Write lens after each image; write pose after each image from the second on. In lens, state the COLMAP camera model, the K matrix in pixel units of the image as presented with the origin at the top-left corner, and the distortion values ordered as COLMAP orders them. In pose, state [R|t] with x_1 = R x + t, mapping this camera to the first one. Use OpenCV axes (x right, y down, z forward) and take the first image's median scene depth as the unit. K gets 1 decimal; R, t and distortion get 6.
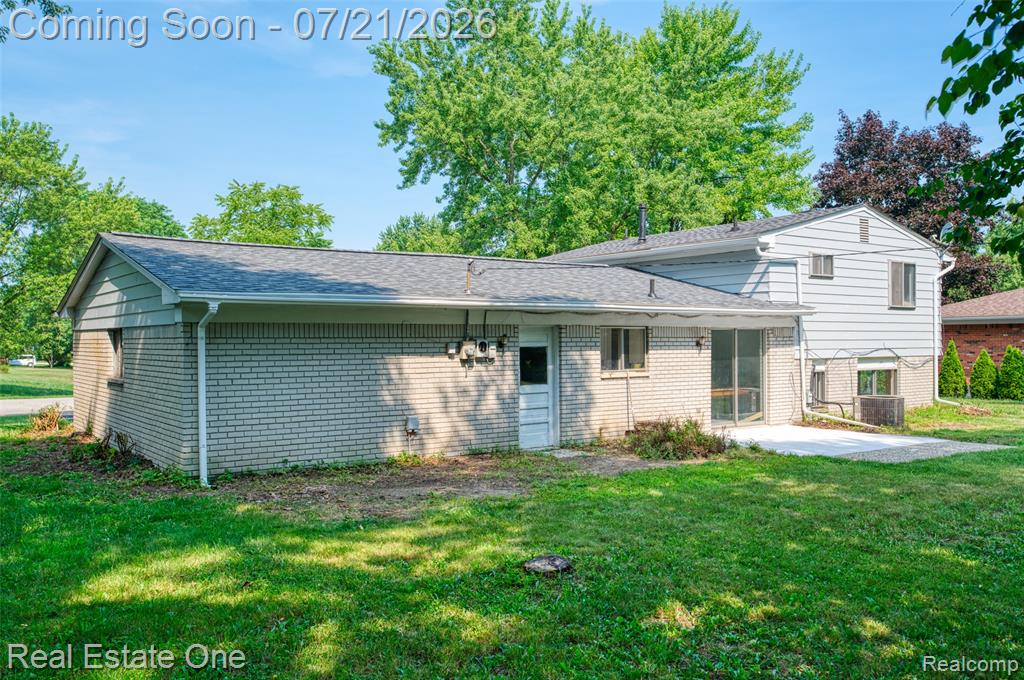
lens RADIAL K [[844.2, 0, 512.0], [0, 844.2, 340.0], [0, 0, 1]] dist [0.004982, 0.000689]
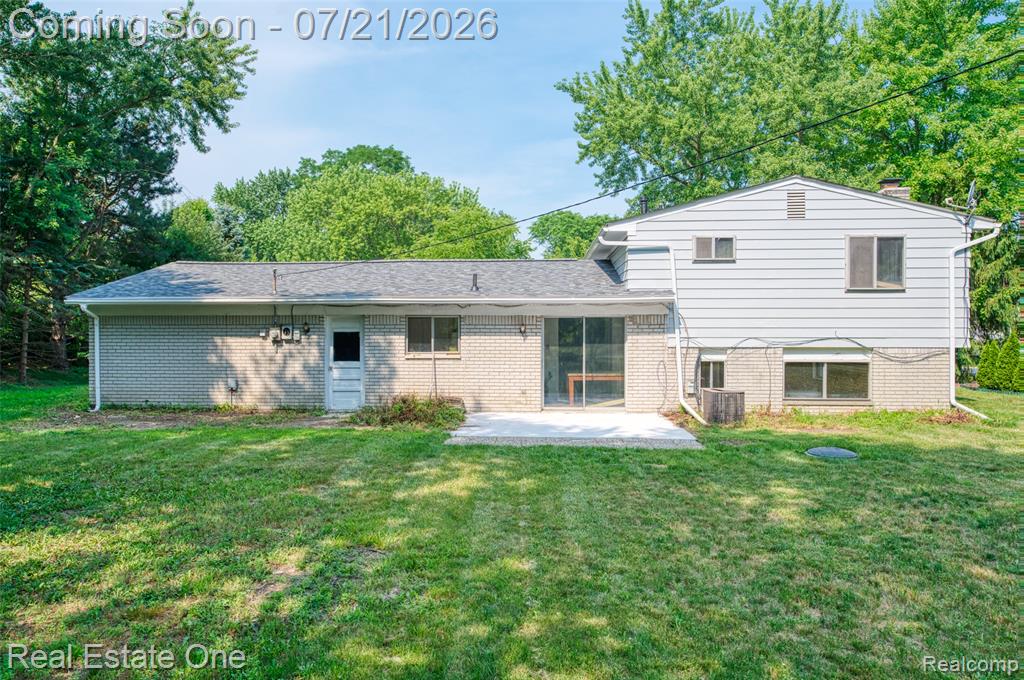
lens RADIAL K [[741.9, 0, 512.0], [0, 741.9, 340.0], [0, 0, 1]] dist [-0.000401, 0.002594]
pose [[0.771117, 0.014527, -0.636527, 0.781675], [-0.002970, 0.999811, 0.019219, -0.001877], [0.636686, -0.012929, 0.771015, 0.233525]]
